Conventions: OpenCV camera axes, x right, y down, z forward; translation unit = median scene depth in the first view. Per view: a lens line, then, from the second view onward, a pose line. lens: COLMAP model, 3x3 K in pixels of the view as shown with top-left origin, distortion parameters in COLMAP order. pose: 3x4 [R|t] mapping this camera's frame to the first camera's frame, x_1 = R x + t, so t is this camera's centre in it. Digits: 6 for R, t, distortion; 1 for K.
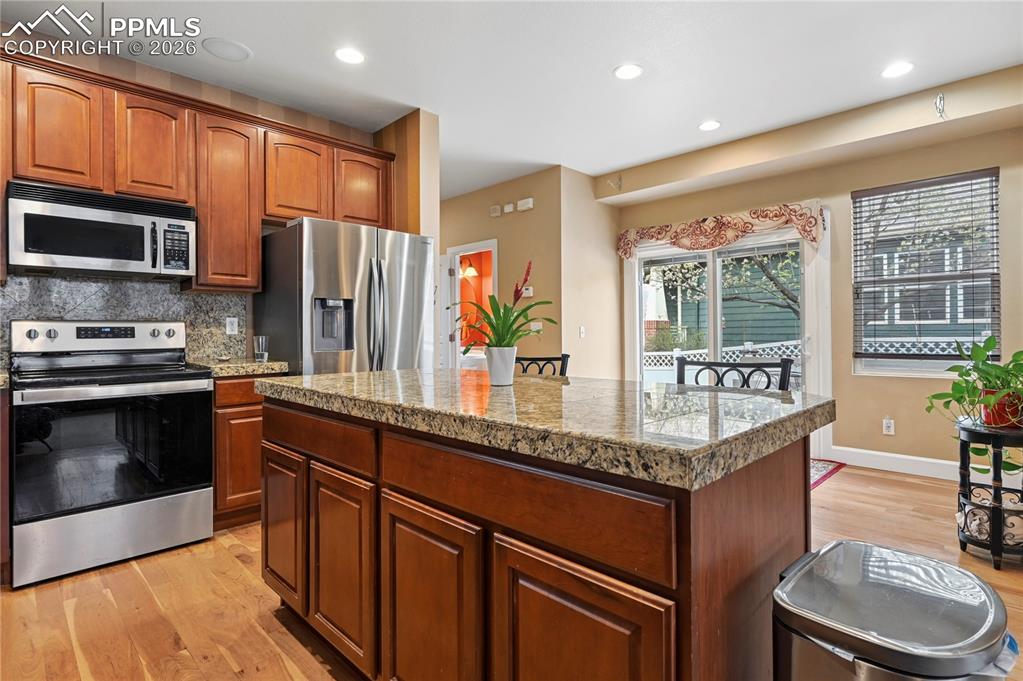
lens RADIAL K [[493.9, 0, 519.7], [0, 493.9, 327.3], [0, 0, 1]] dist [-0.000856, -0.000117]
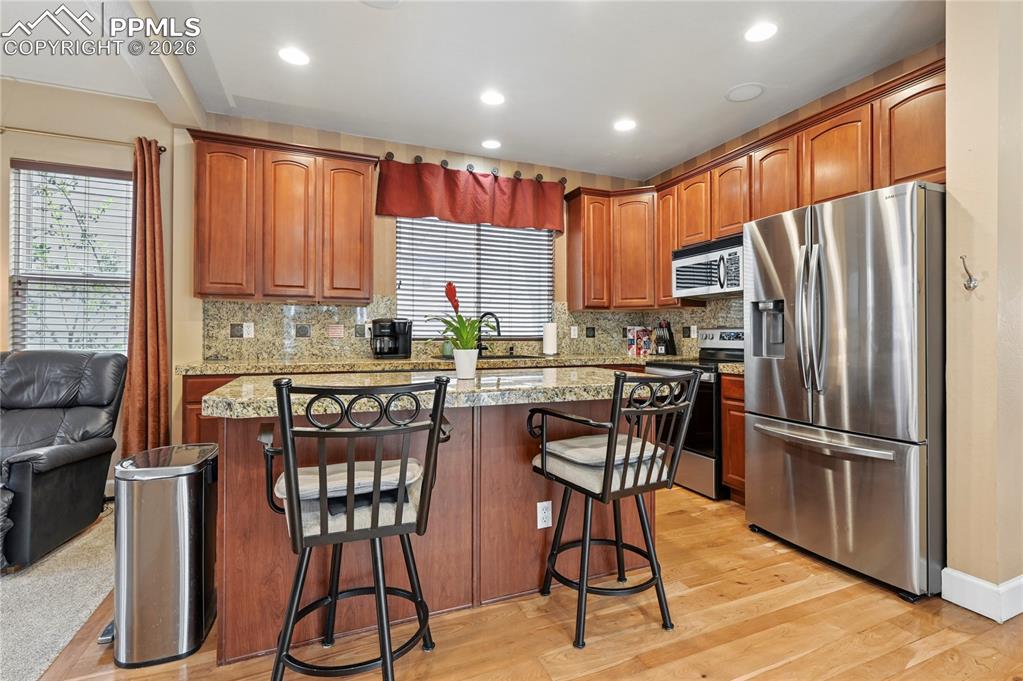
lens RADIAL K [[488.4, 0, 535.9], [0, 488.4, 333.1], [0, 0, 1]] dist [-0.001121, -0.000225]
pose [[-0.366166, -0.002271, -0.930547, 0.605245], [0.004265, 0.999982, -0.004119, 0.004351], [0.930540, -0.005478, -0.366150, 0.889225]]
